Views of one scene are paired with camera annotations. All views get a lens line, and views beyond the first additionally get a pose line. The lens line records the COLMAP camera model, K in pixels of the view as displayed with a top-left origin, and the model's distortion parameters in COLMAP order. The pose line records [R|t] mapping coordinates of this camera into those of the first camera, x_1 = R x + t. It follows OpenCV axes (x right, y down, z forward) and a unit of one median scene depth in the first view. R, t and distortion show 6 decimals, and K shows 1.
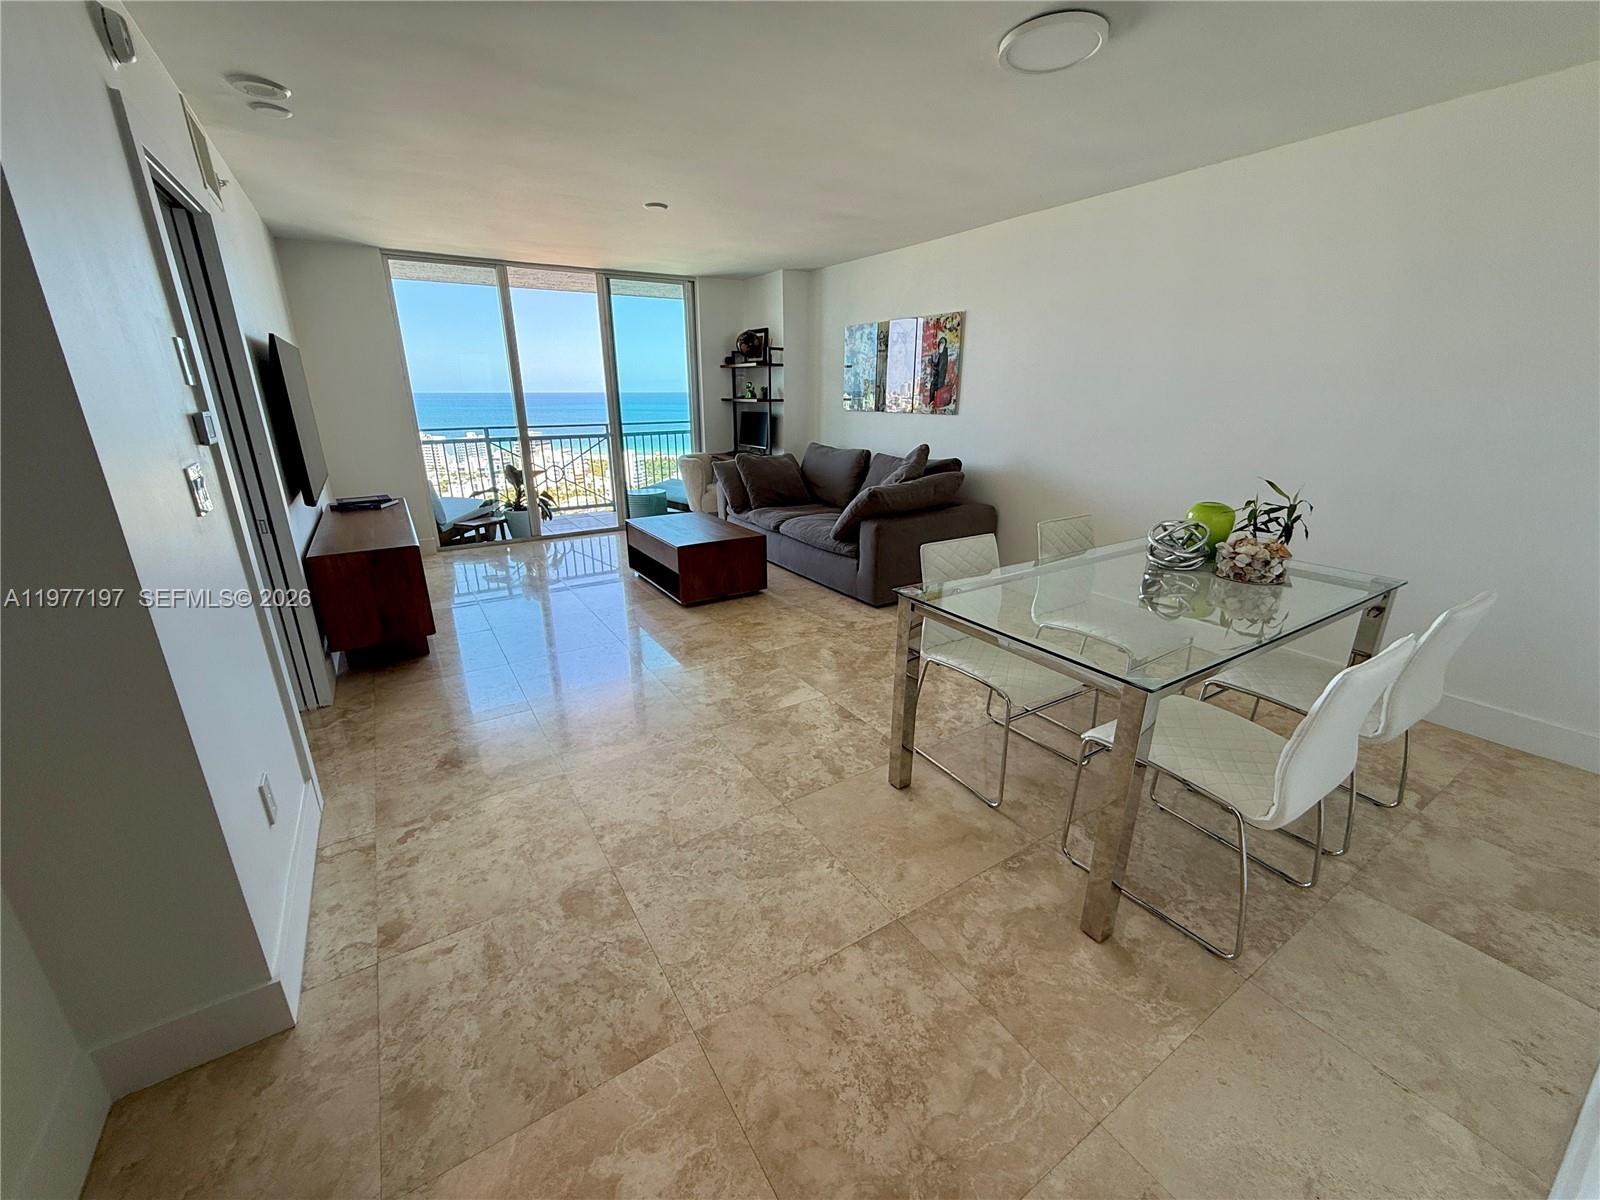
lens RADIAL K [[639.1, 0, 791.0], [0, 639.1, 605.9], [0, 0, 1]] dist [0.002738, -0.000224]
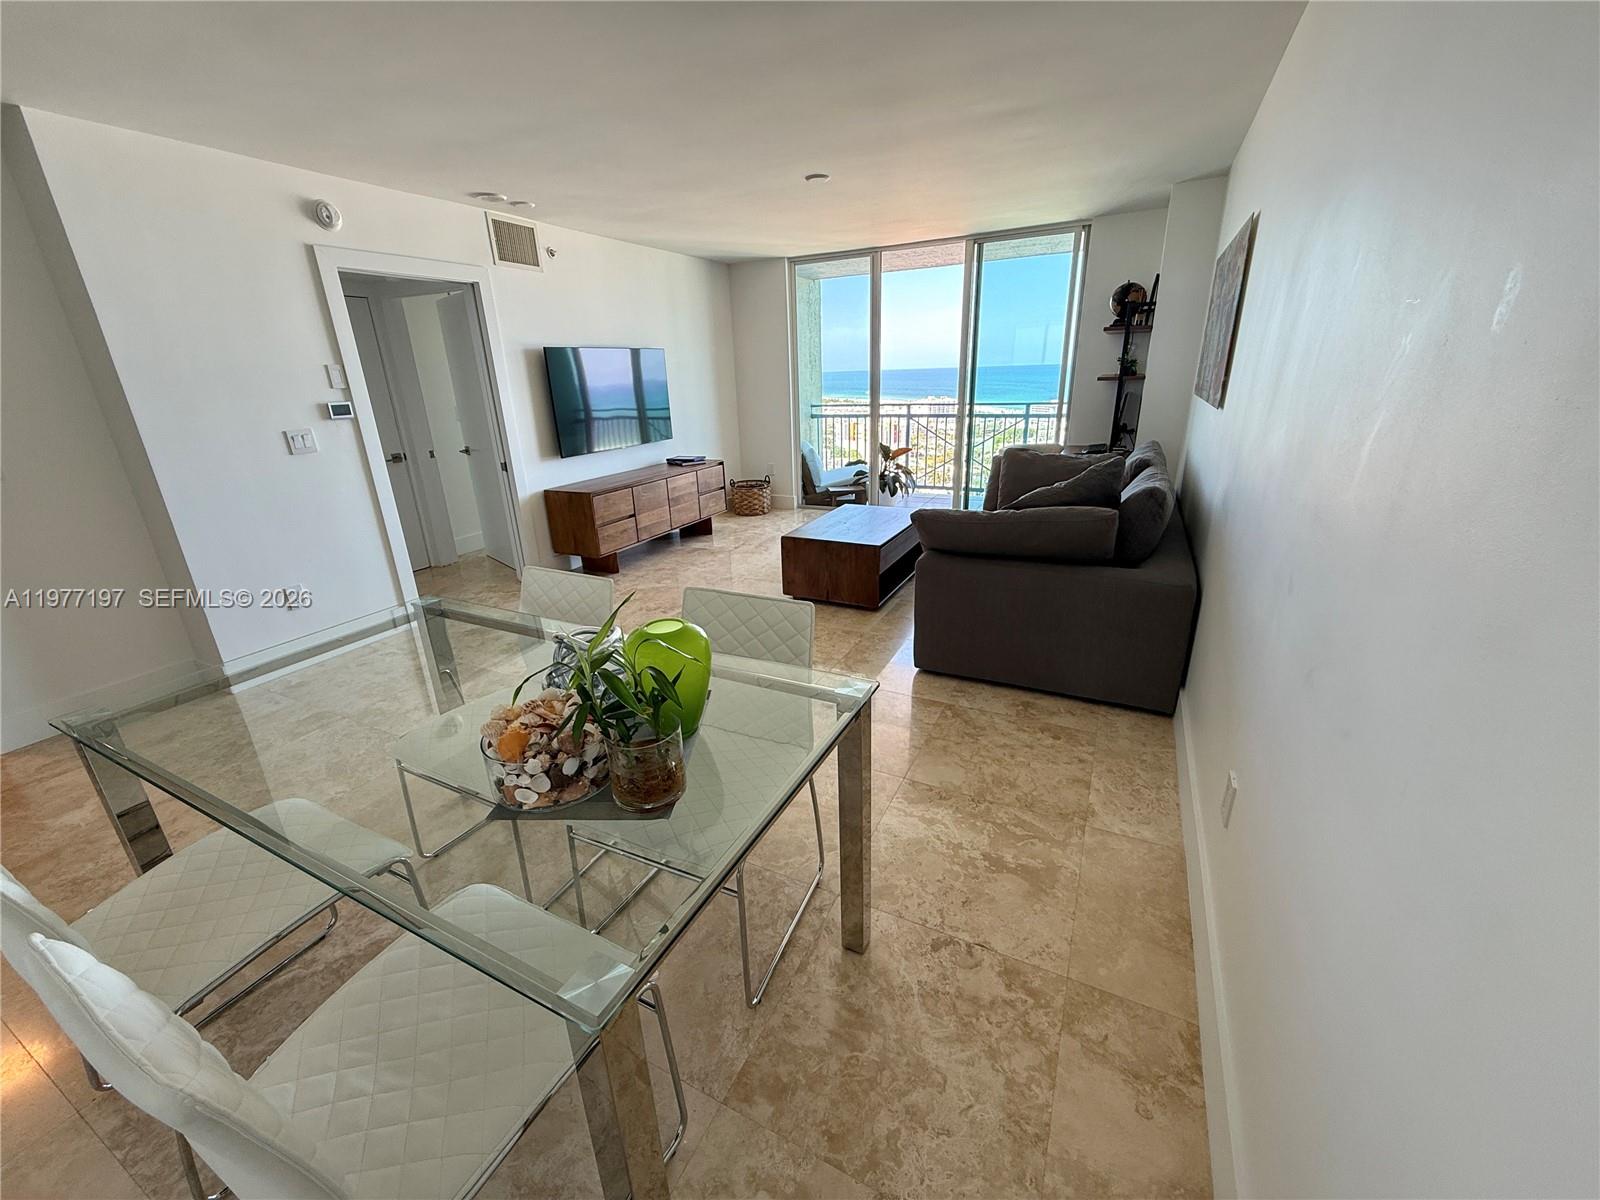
lens RADIAL K [[639.1, 0, 791.4], [0, 639.1, 598.7], [0, 0, 1]] dist [0.002738, -0.000224]
pose [[0.505846, 0.272305, -0.818517, 0.550187], [-0.244748, 0.955181, 0.166516, -0.137422], [0.827175, 0.116099, 0.549820, 0.402426]]
